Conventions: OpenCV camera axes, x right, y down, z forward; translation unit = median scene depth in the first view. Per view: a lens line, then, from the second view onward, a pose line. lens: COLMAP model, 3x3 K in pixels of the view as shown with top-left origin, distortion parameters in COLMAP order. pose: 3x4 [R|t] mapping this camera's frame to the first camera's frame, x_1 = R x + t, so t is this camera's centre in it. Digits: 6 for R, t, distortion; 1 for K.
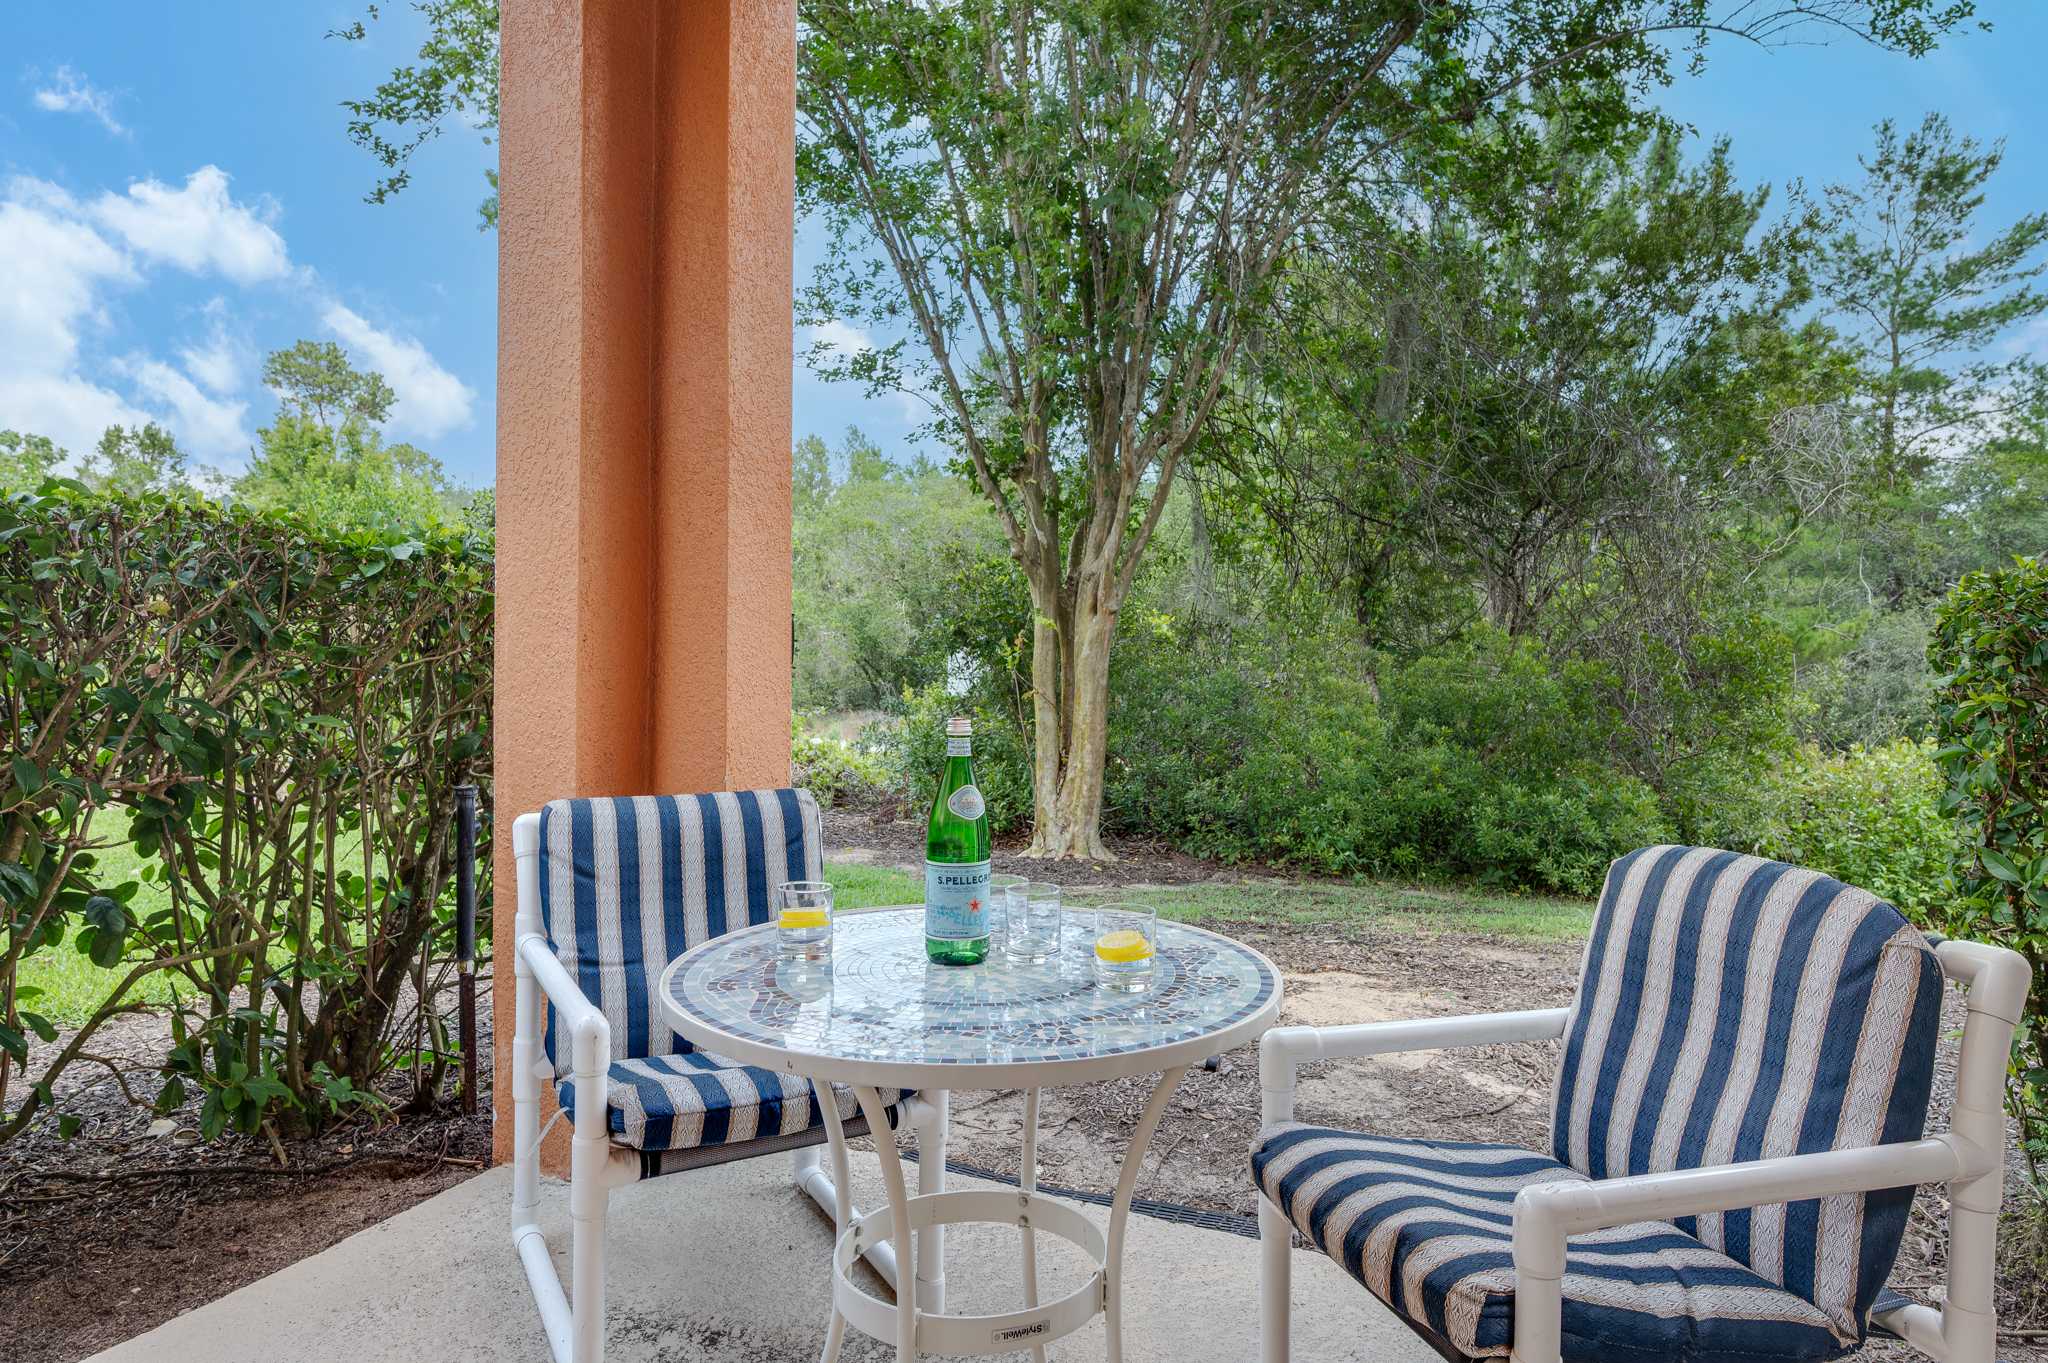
lens RADIAL K [[1187.1, 0, 1024.0], [0, 1187.1, 681.5], [0, 0, 1]] dist [-0.000677, 0.000395]
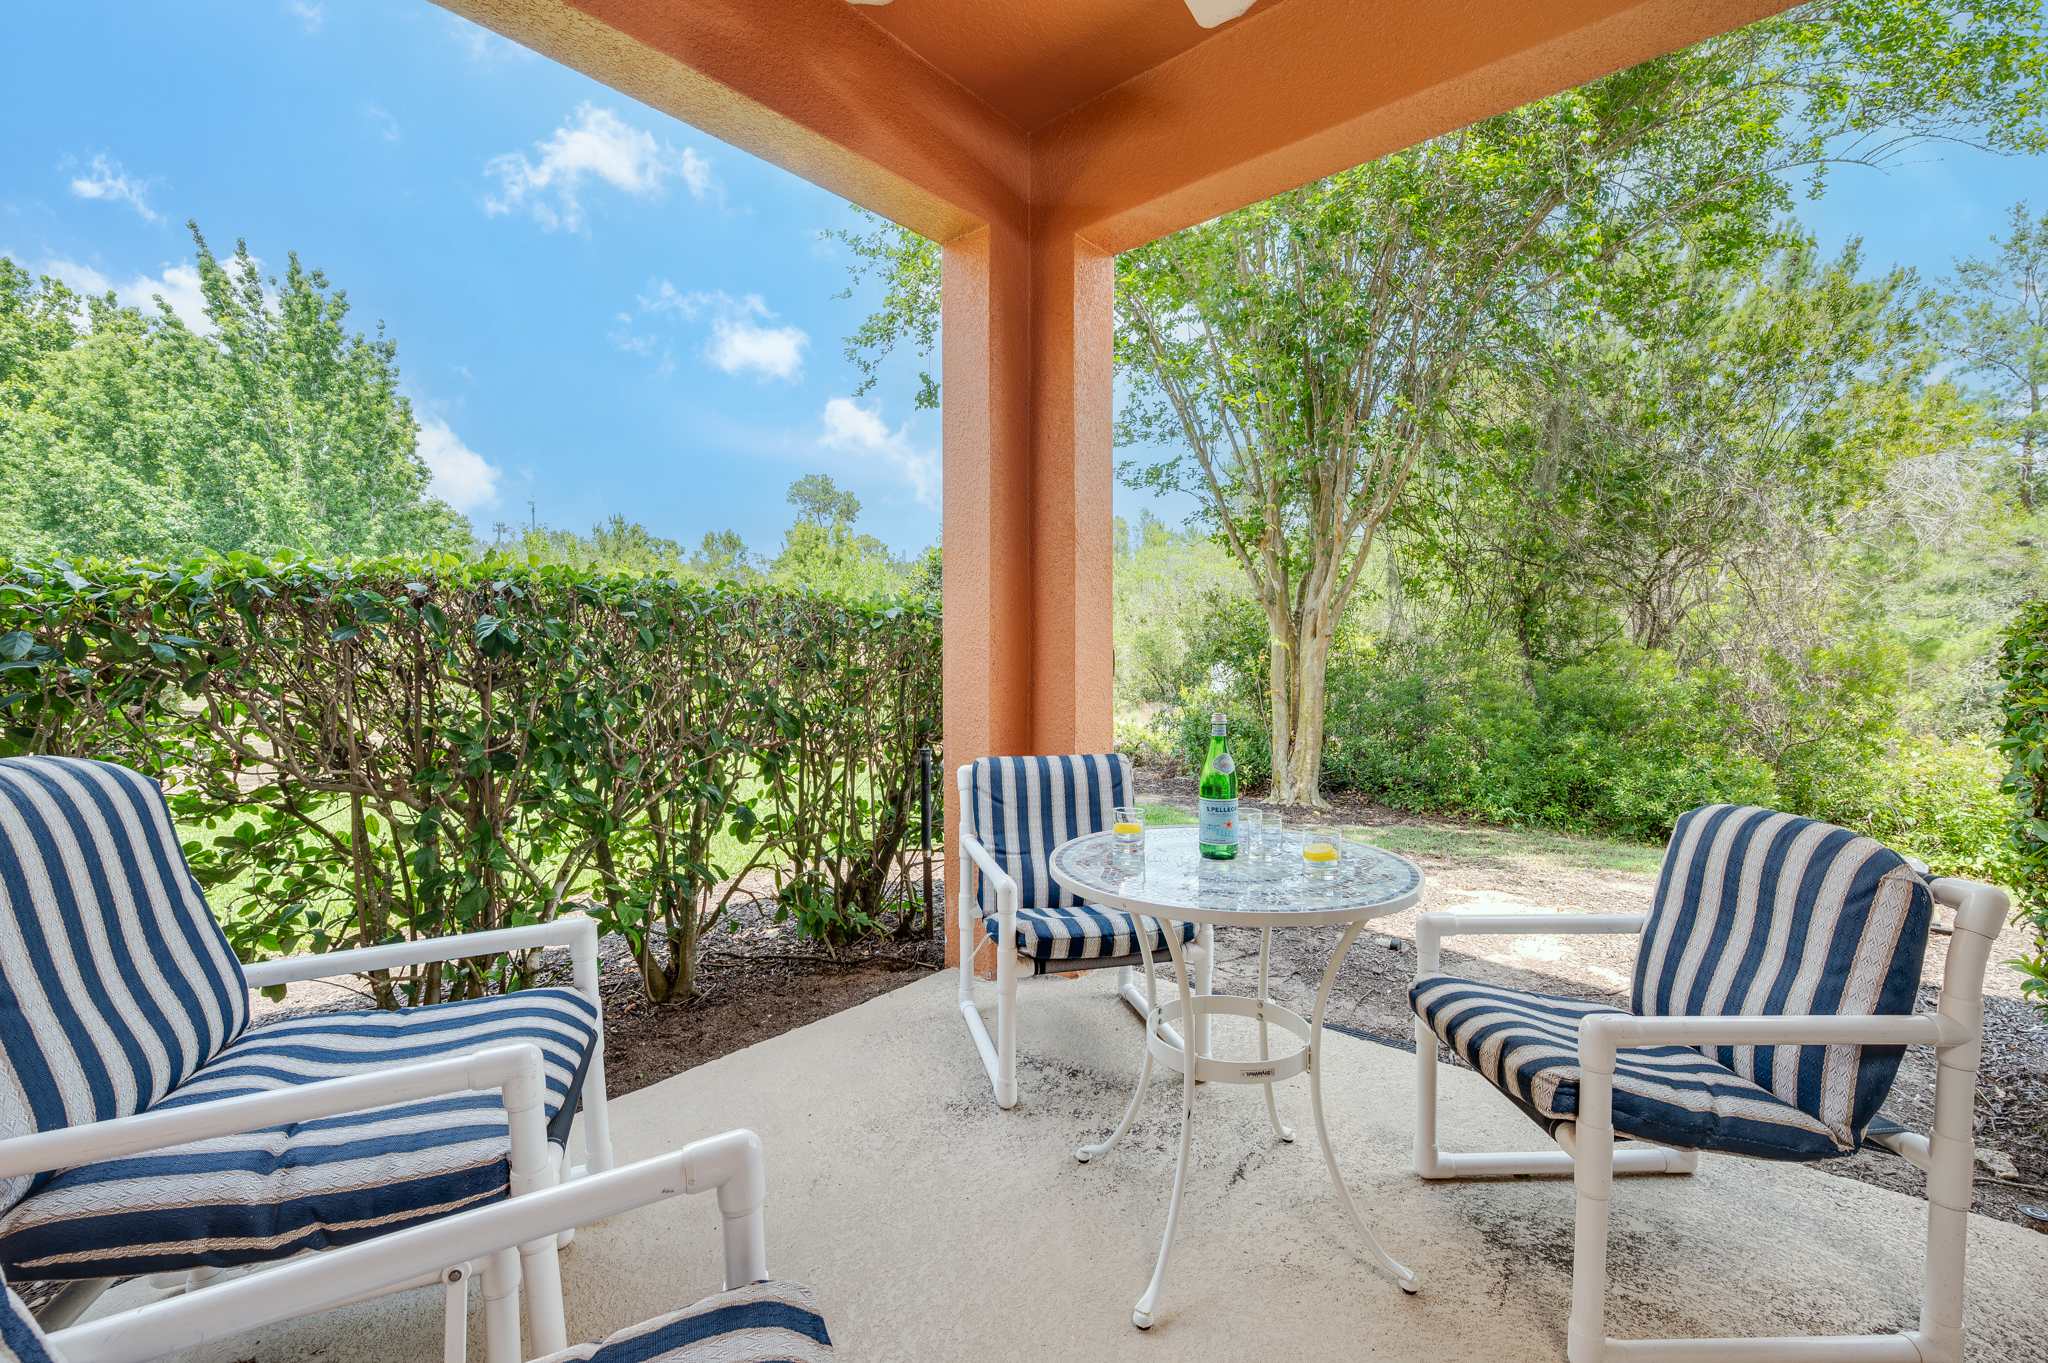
lens RADIAL K [[836.0, 0, 1037.3], [0, 836.0, 680.3], [0, 0, 1]] dist [-0.002666, -0.000546]
pose [[0.964066, -0.004241, -0.265630, 0.006823], [0.004374, 0.999990, -0.000090, -0.009598], [0.265628, -0.001075, 0.964075, -0.119493]]
